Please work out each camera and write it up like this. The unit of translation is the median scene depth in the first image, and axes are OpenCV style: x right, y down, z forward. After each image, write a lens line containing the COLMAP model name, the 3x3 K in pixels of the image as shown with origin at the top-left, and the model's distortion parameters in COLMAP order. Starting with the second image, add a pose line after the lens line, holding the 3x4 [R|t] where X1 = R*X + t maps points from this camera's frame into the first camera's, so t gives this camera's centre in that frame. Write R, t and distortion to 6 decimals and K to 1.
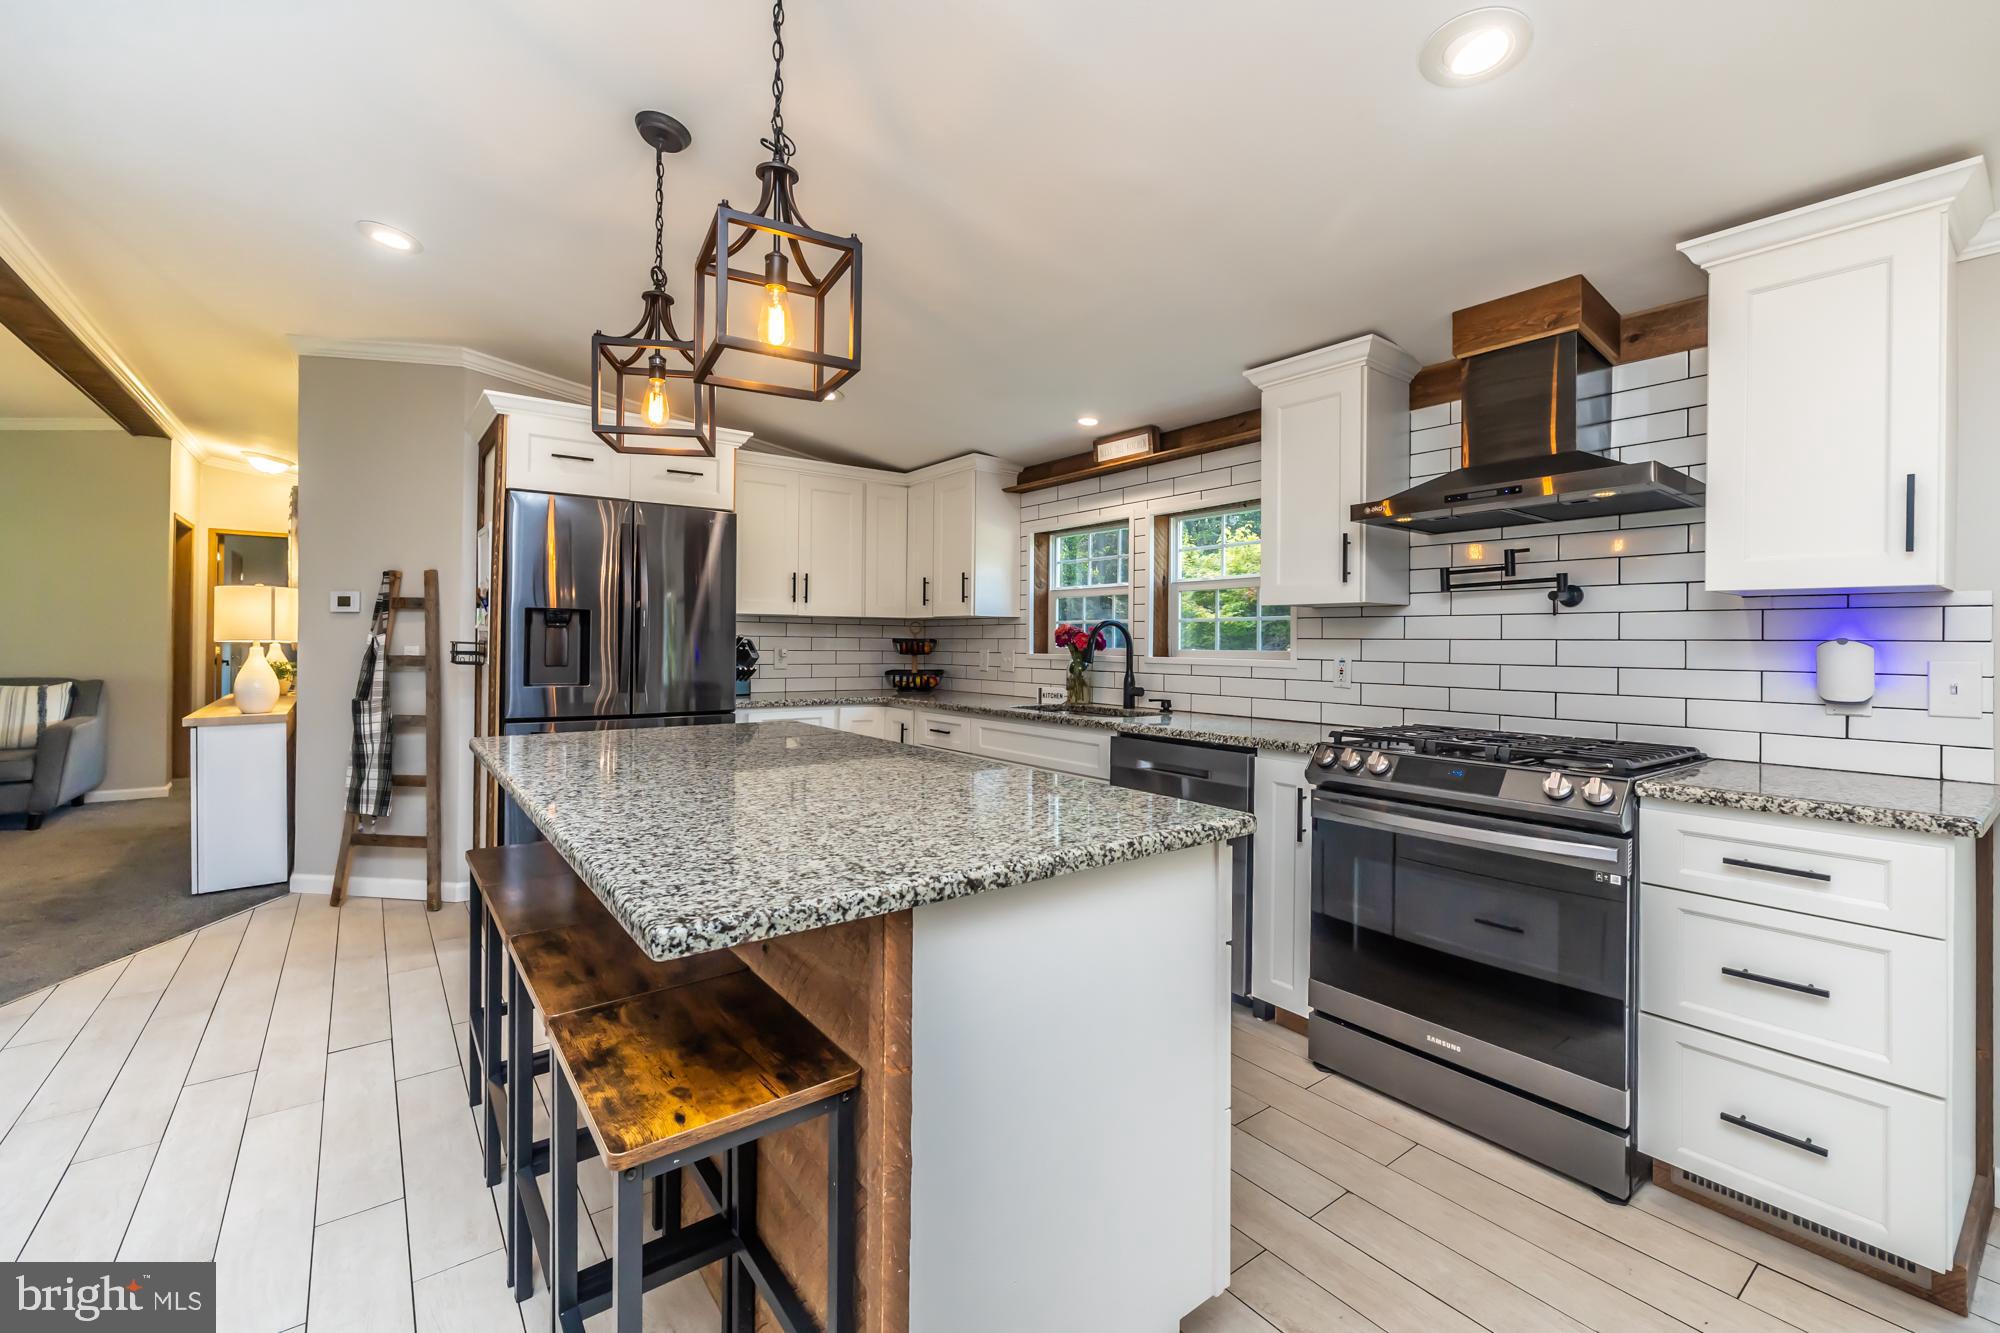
lens RADIAL K [[853.2, 0, 1005.7], [0, 853.2, 634.9], [0, 0, 1]] dist [-0.001322, -0.000844]
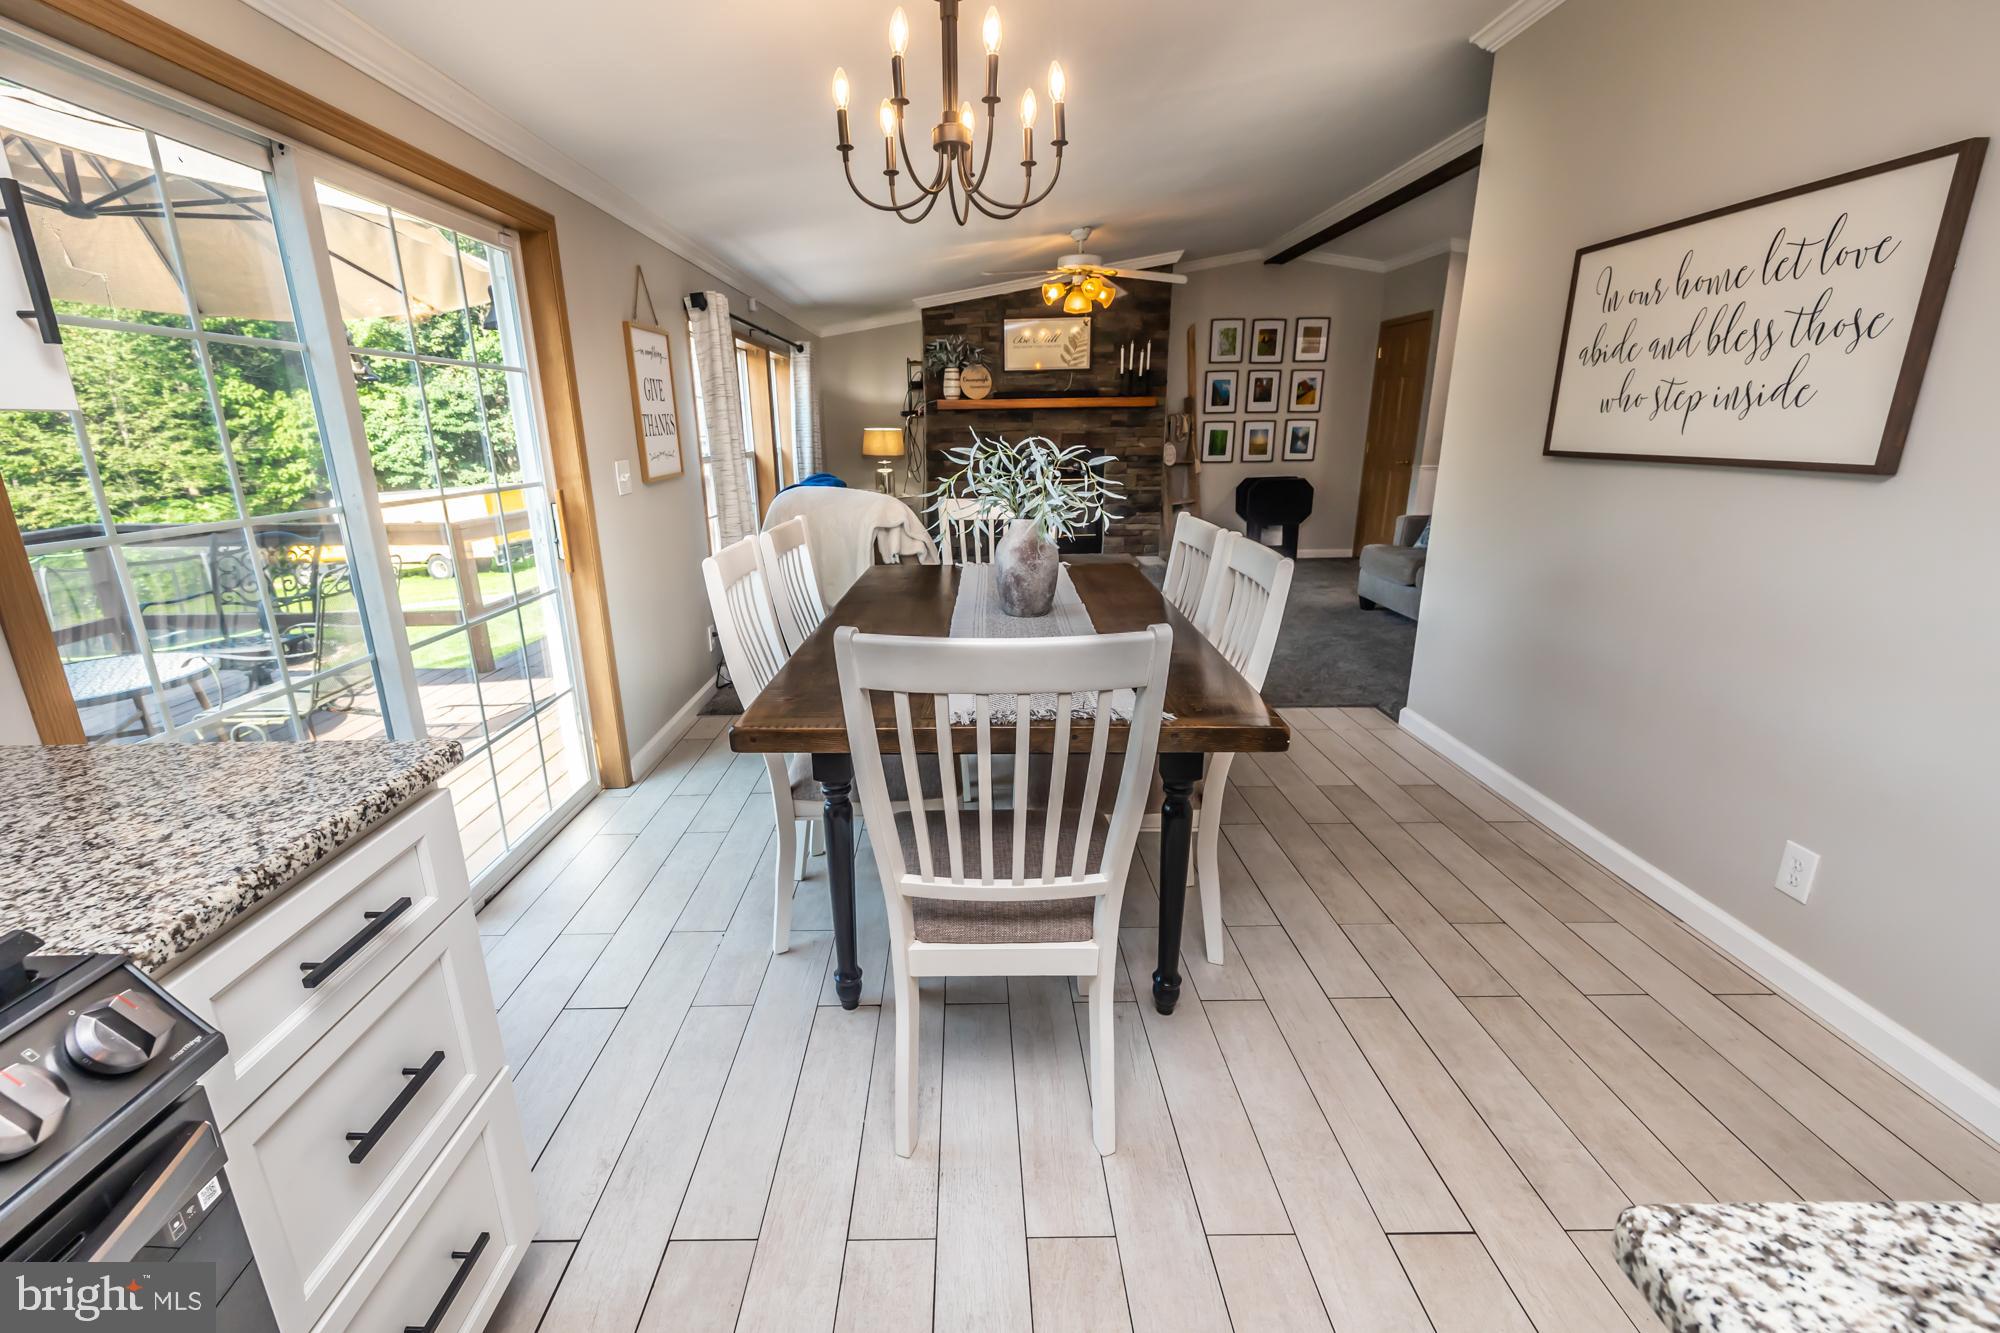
lens RADIAL K [[853.2, 0, 966.1], [0, 853.2, 658.0], [0, 0, 1]] dist [-0.001322, -0.000844]
pose [[-0.792487, -0.162251, 0.587910, 0.123255], [0.000781, 0.963693, 0.267012, -0.023032], [-0.609888, 0.212063, -0.763588, 0.490747]]
